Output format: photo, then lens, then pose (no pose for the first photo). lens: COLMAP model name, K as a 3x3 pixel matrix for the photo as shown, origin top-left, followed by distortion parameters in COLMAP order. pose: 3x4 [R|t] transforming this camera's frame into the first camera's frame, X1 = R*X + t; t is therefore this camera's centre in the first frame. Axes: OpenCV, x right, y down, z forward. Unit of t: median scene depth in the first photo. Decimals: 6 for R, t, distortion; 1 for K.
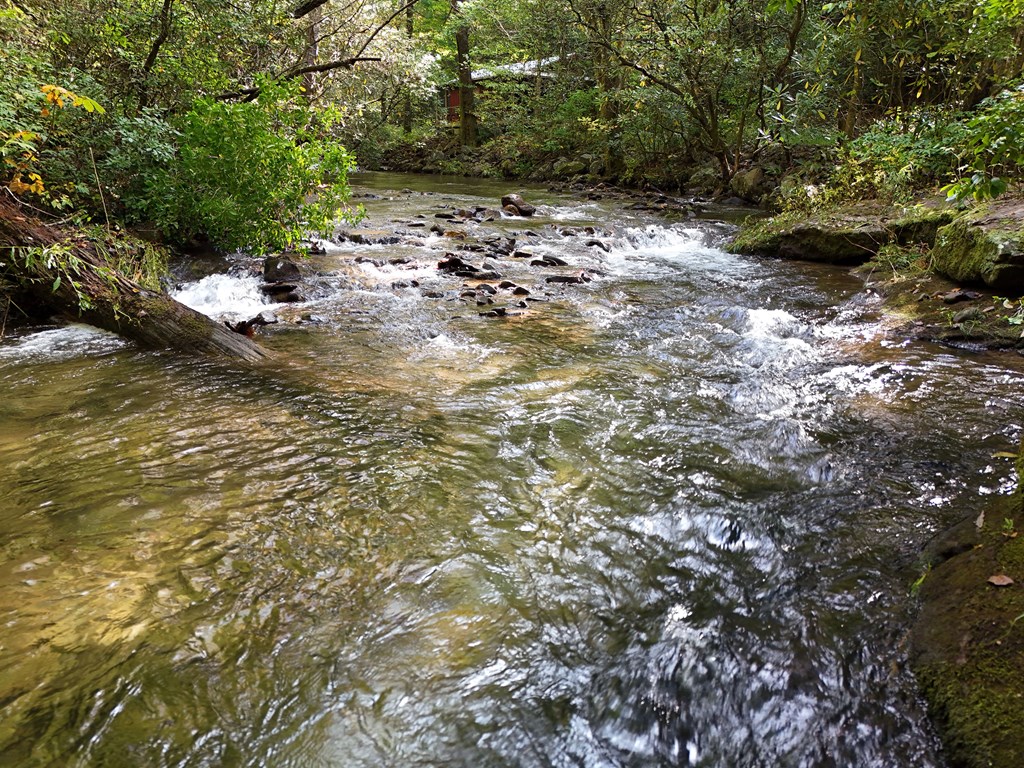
lens RADIAL K [[747.7, 0, 517.3], [0, 747.7, 383.8], [0, 0, 1]] dist [0.081597, -0.071488]
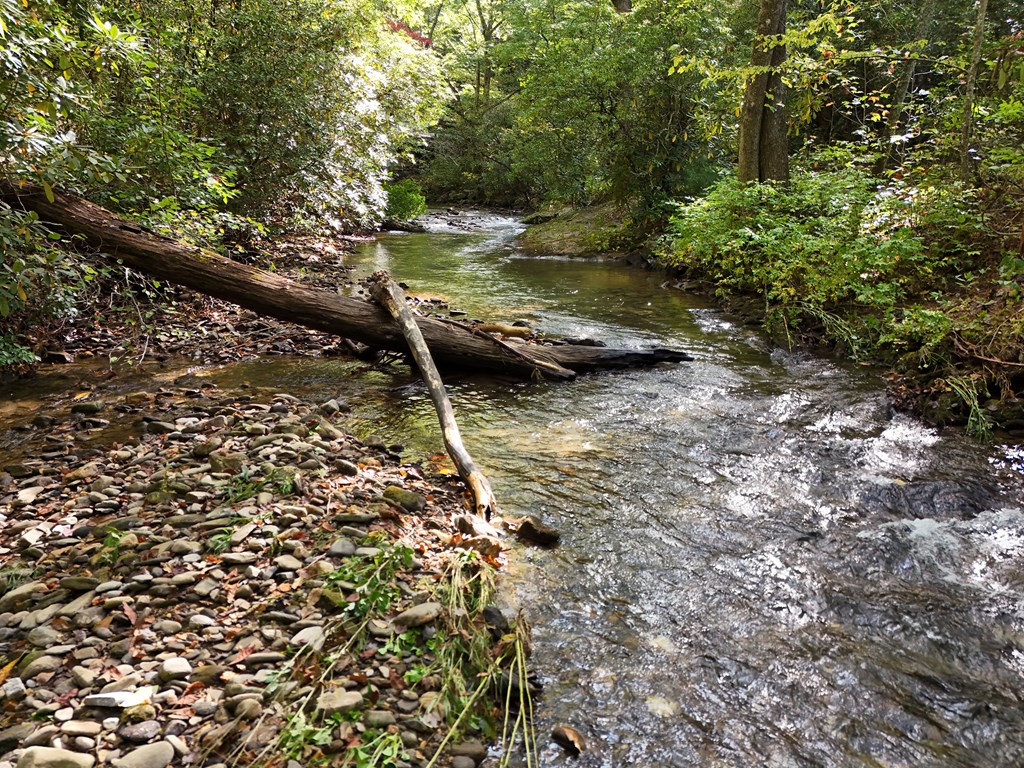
lens RADIAL K [[747.7, 0, 517.3], [0, 747.7, 383.8], [0, 0, 1]] dist [0.081597, -0.071488]
pose [[0.982341, -0.057162, 0.178154, -0.379935], [0.061784, 0.997879, -0.020497, 0.616321], [-0.176605, 0.031142, 0.983789, -2.308728]]
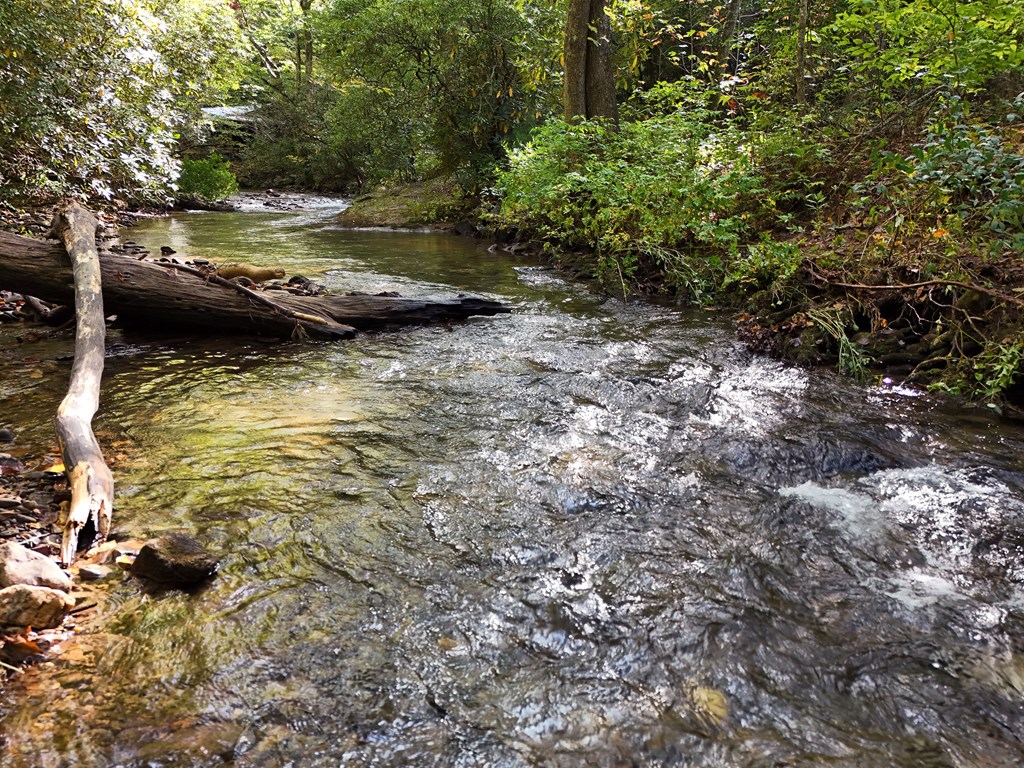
lens RADIAL K [[747.7, 0, 517.3], [0, 747.7, 383.8], [0, 0, 1]] dist [0.081597, -0.071488]
pose [[0.927148, -0.105151, 0.359639, -0.280301], [0.113960, 0.993480, -0.003315, 0.650568], [-0.356945, 0.044057, 0.933086, -2.144029]]
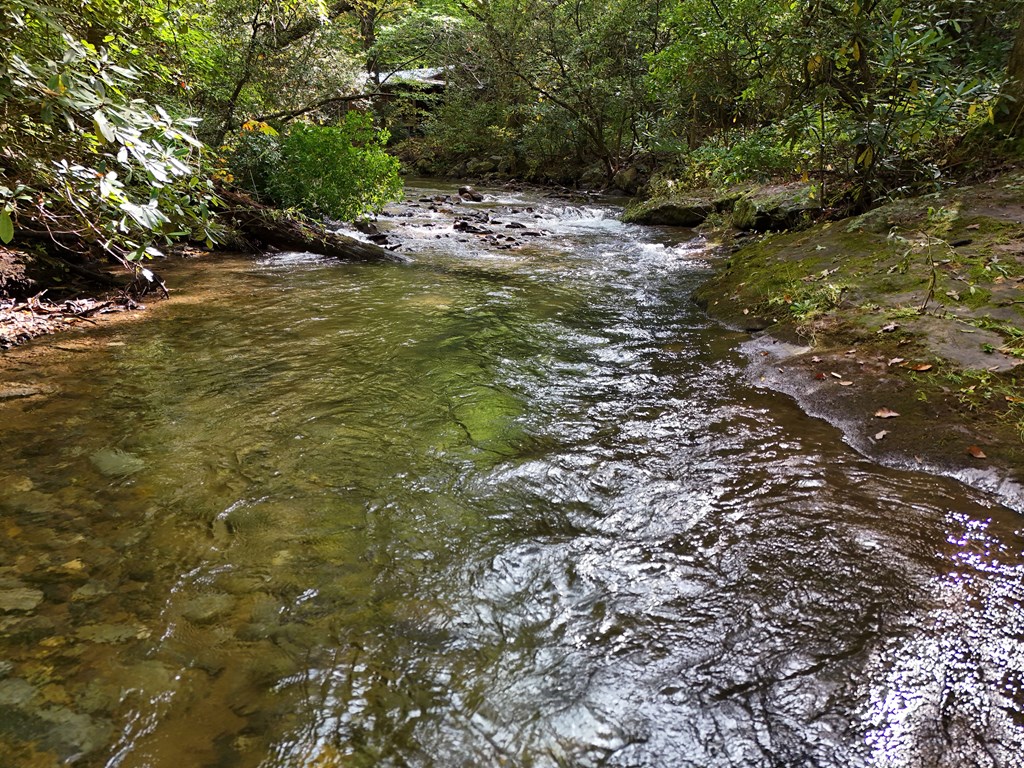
lens RADIAL K [[747.7, 0, 517.3], [0, 747.7, 383.8], [0, 0, 1]] dist [0.081597, -0.071488]
pose [[0.987346, -0.042123, 0.152883, -0.173039], [0.041875, 0.999111, 0.004842, 0.135306], [-0.152951, 0.001621, 0.988232, -0.475447]]
